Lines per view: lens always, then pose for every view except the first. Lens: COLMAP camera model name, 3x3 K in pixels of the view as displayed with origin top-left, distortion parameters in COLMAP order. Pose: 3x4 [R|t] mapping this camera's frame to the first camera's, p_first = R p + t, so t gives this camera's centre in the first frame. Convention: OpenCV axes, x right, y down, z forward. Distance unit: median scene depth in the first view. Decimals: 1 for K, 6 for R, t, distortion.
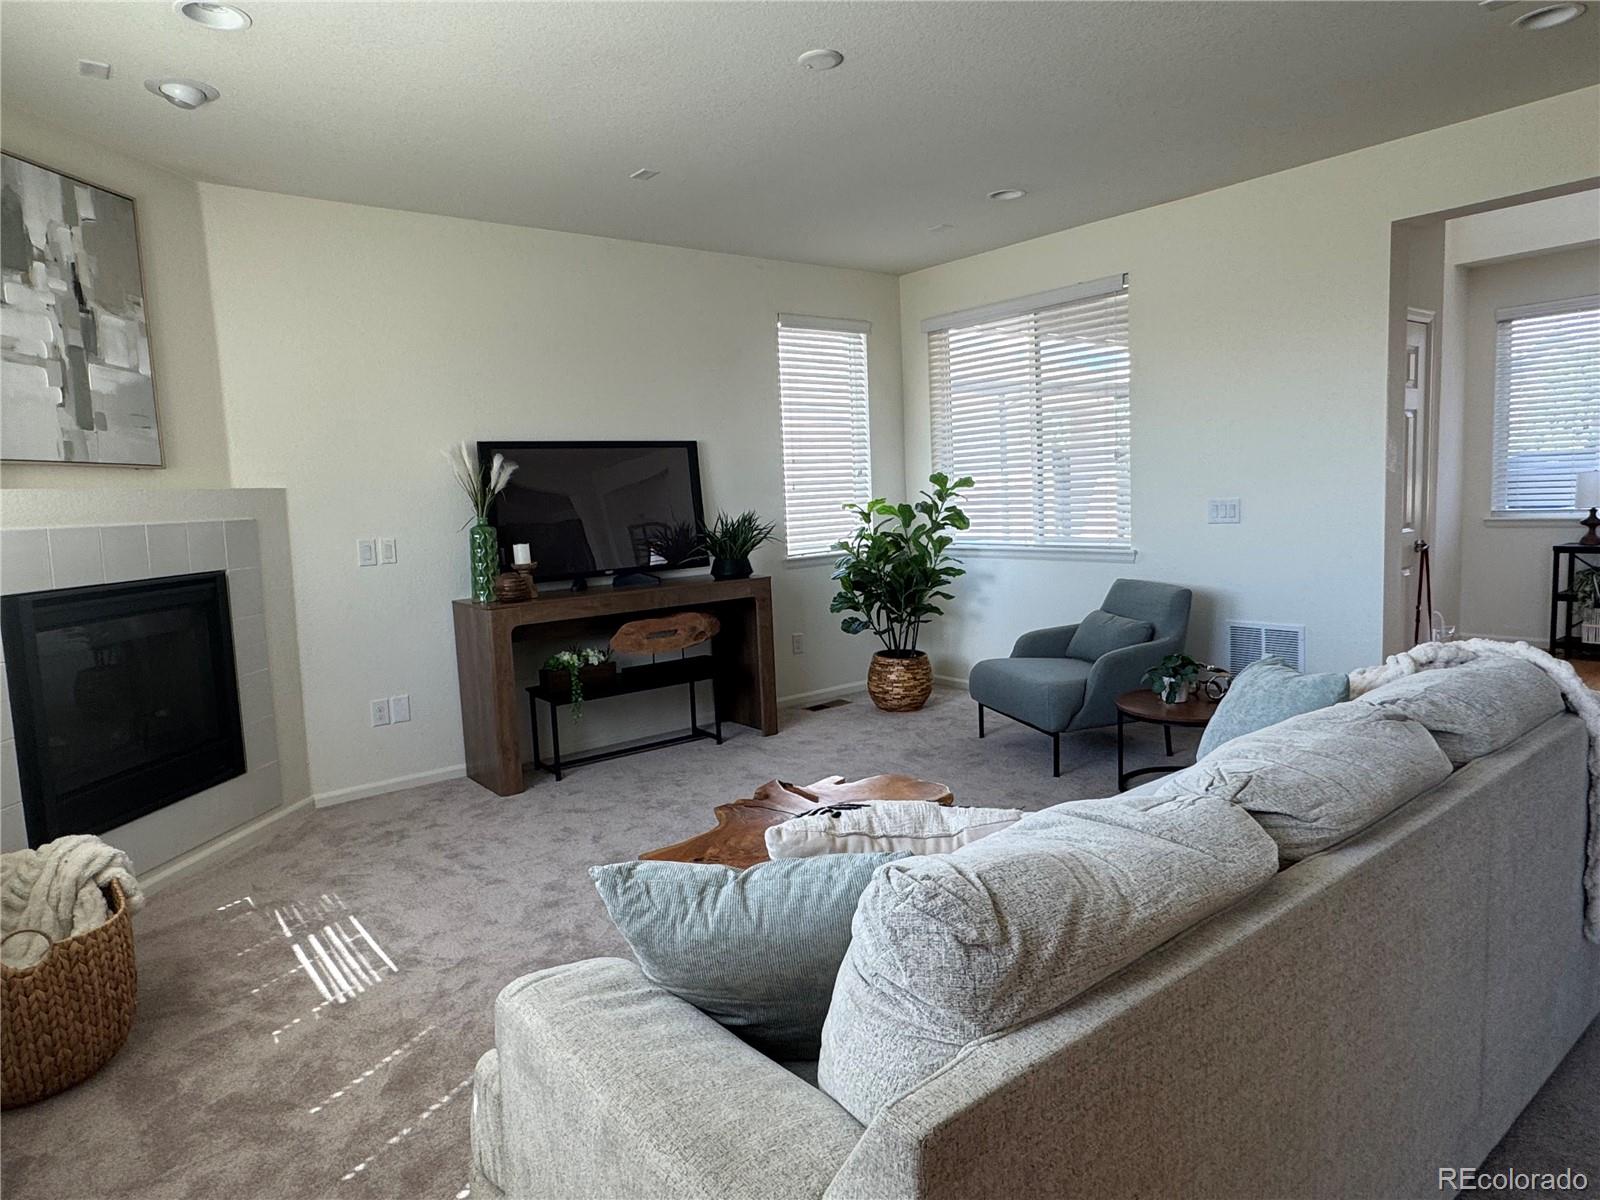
lens RADIAL K [[966.2, 0, 800.0], [0, 966.2, 600.0], [0, 0, 1]] dist [-0.013030, -0.001261]
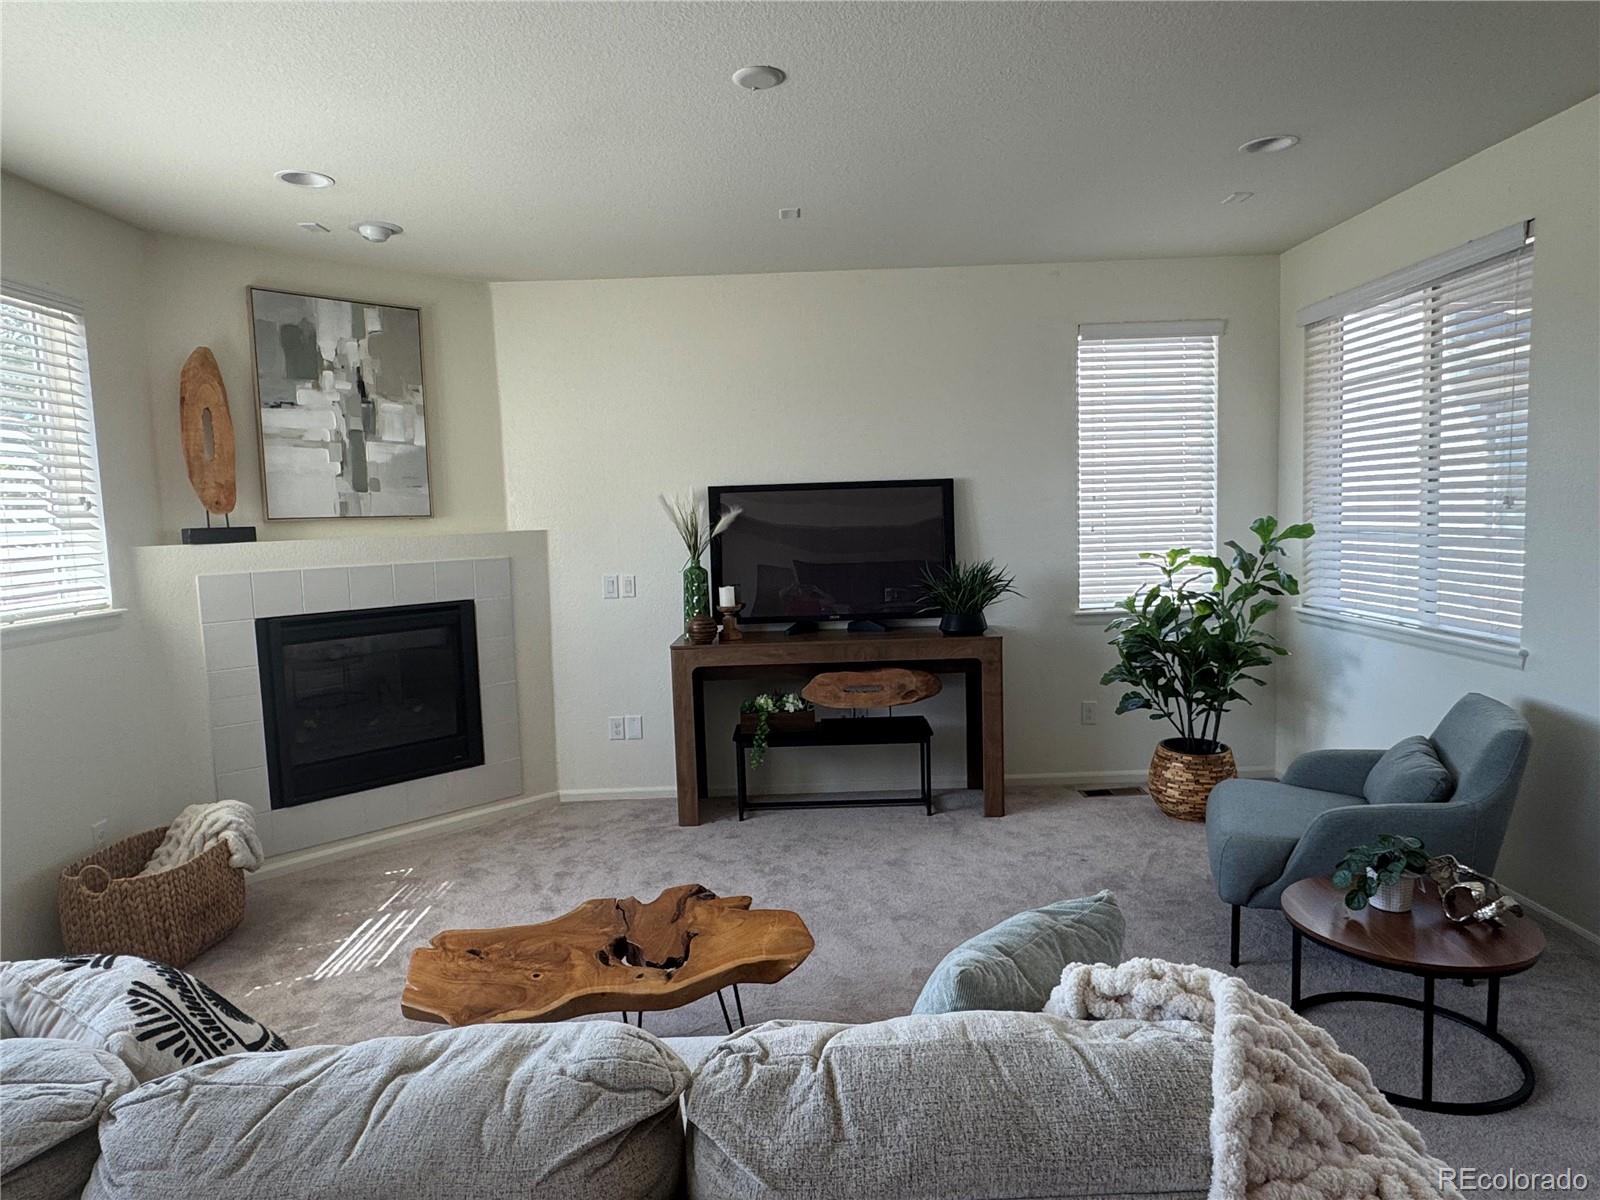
lens RADIAL K [[973.2, 0, 800.0], [0, 973.2, 600.0], [0, 0, 1]] dist [-0.008232, 0.000367]
pose [[0.787818, 0.074913, -0.611335, 0.443673], [-0.070594, 0.997017, 0.031200, -0.088258], [0.611849, 0.018577, 0.790756, 0.241110]]
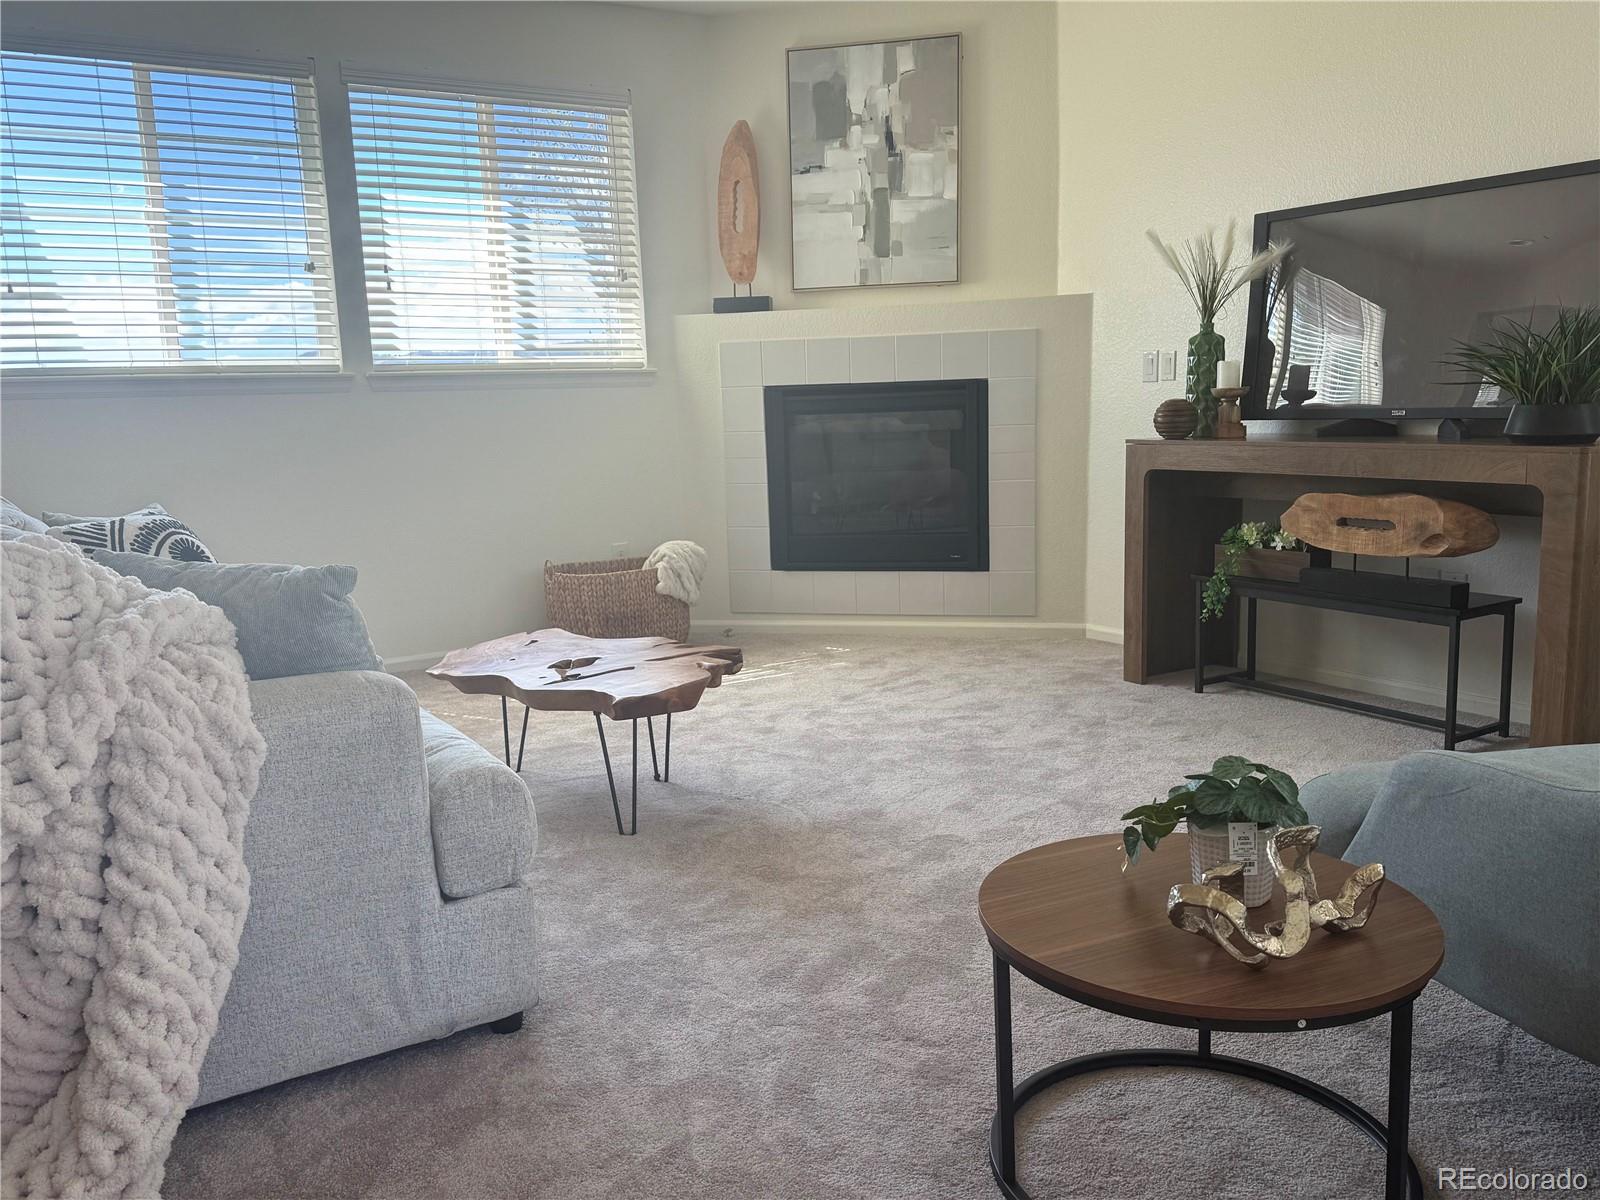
lens RADIAL K [[1282.1, 0, 800.0], [0, 1282.1, 600.0], [0, 0, 1]] dist [0.255342, -0.627444]
pose [[-0.121372, 0.203027, -0.971622, 0.788415], [-0.072124, 0.974467, 0.212631, -0.074152], [0.989983, 0.095885, -0.103630, 0.865834]]
